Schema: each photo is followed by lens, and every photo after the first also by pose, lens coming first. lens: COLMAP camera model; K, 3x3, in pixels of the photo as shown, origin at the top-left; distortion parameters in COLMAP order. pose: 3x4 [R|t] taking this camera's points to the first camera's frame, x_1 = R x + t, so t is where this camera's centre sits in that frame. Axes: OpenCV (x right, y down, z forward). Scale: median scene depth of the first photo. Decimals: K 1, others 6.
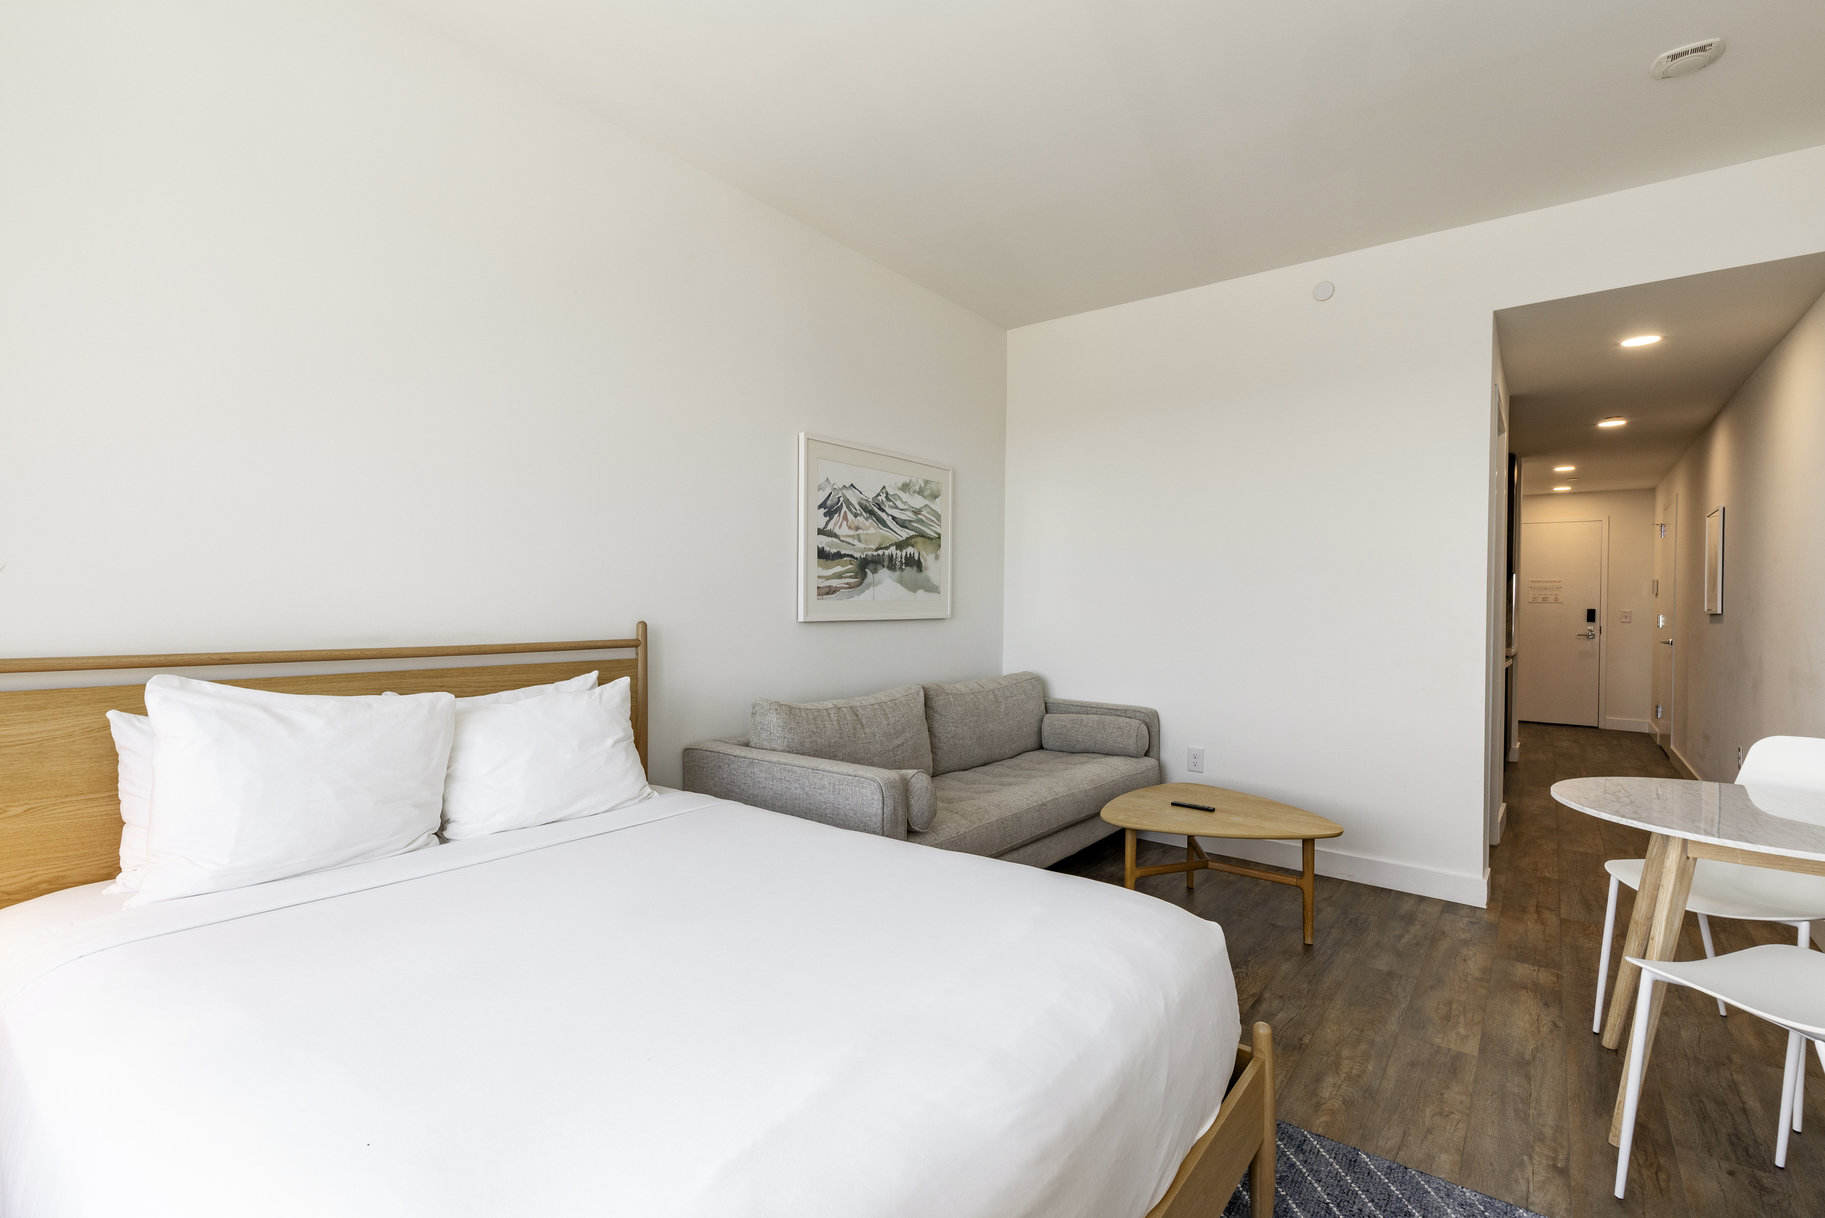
lens RADIAL K [[836.0, 0, 910.9], [0, 836.0, 603.5], [0, 0, 1]] dist [0.008279, -0.000712]
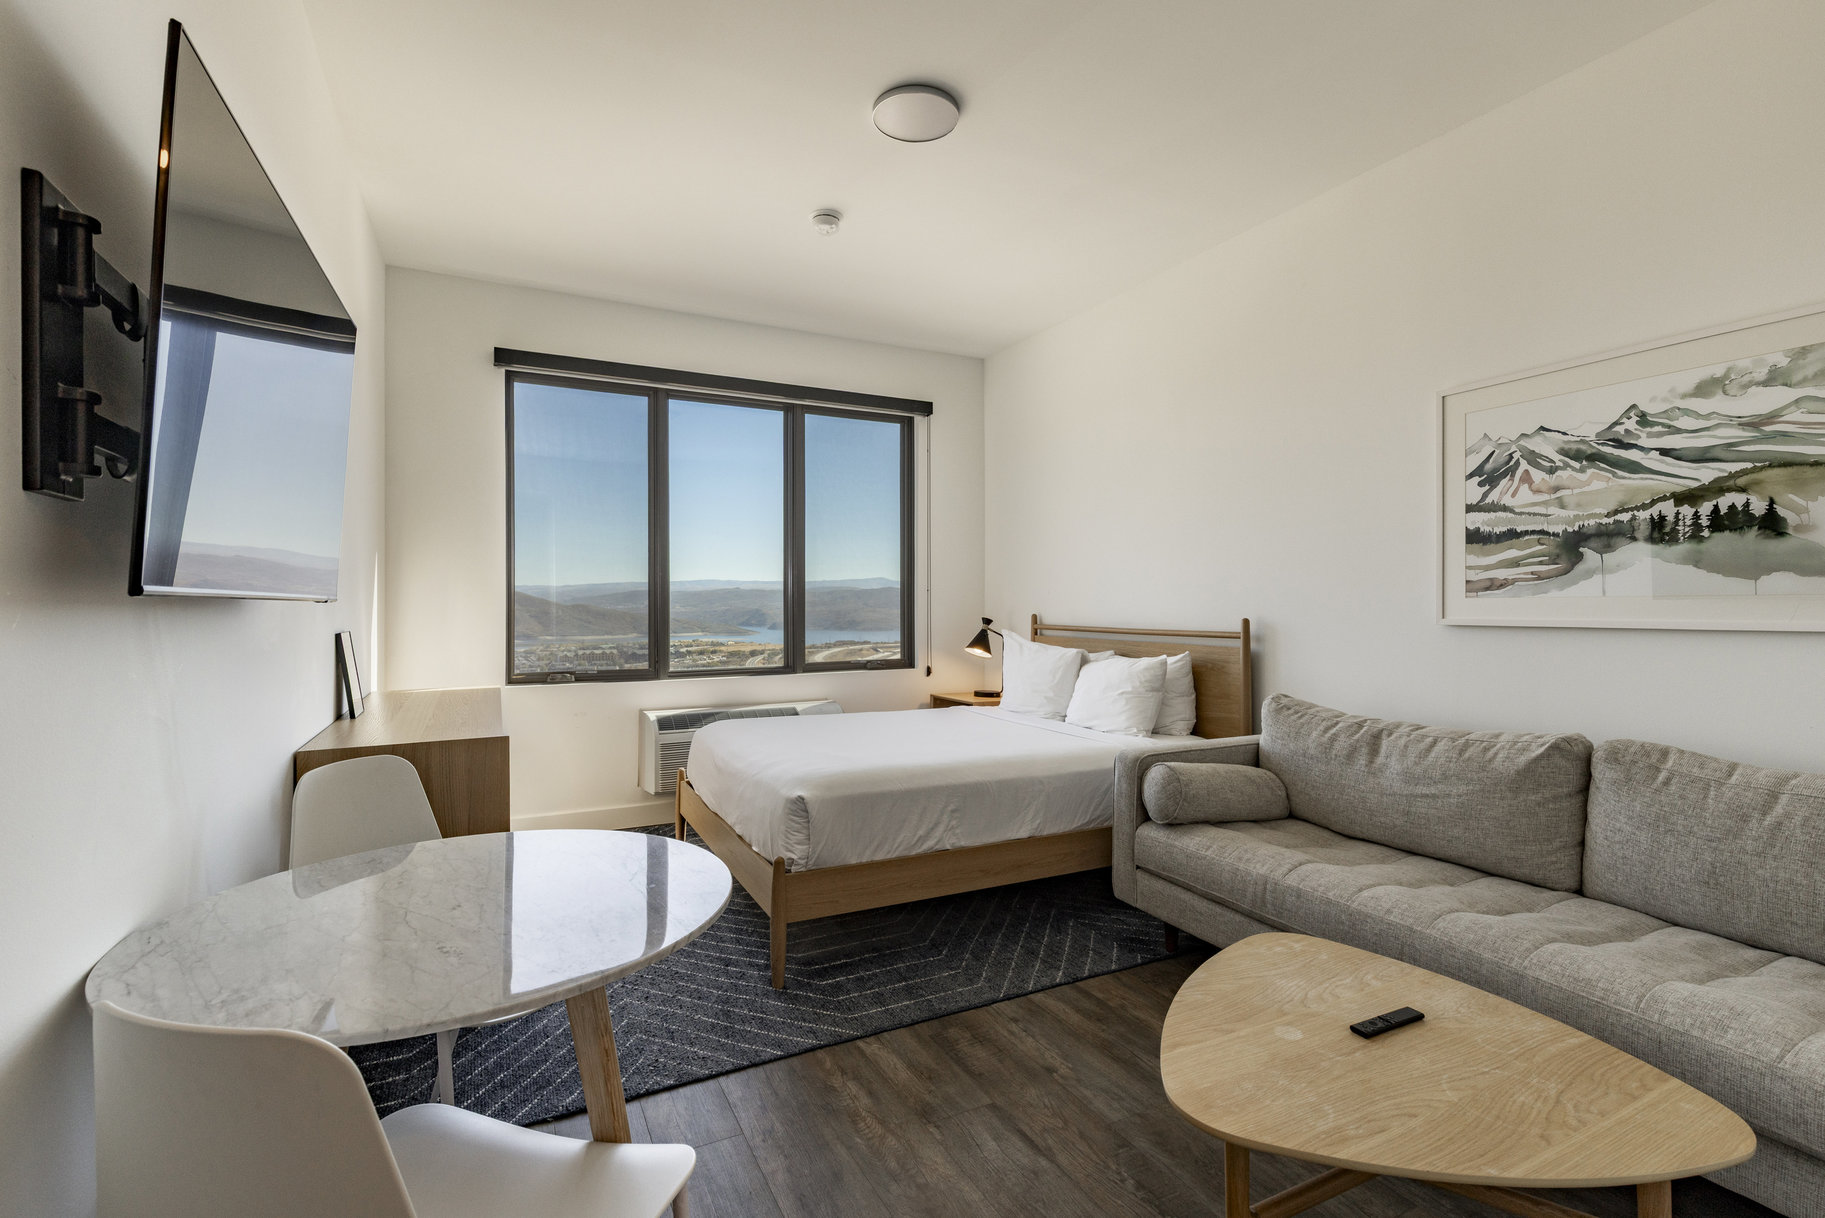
lens RADIAL K [[836.0, 0, 929.8], [0, 836.0, 609.3], [0, 0, 1]] dist [0.008279, -0.000712]
pose [[-0.420589, -0.008842, -0.907208, 0.749902], [-0.010202, 0.999935, -0.005016, 0.014401], [0.907194, 0.007145, -0.420652, 0.826610]]
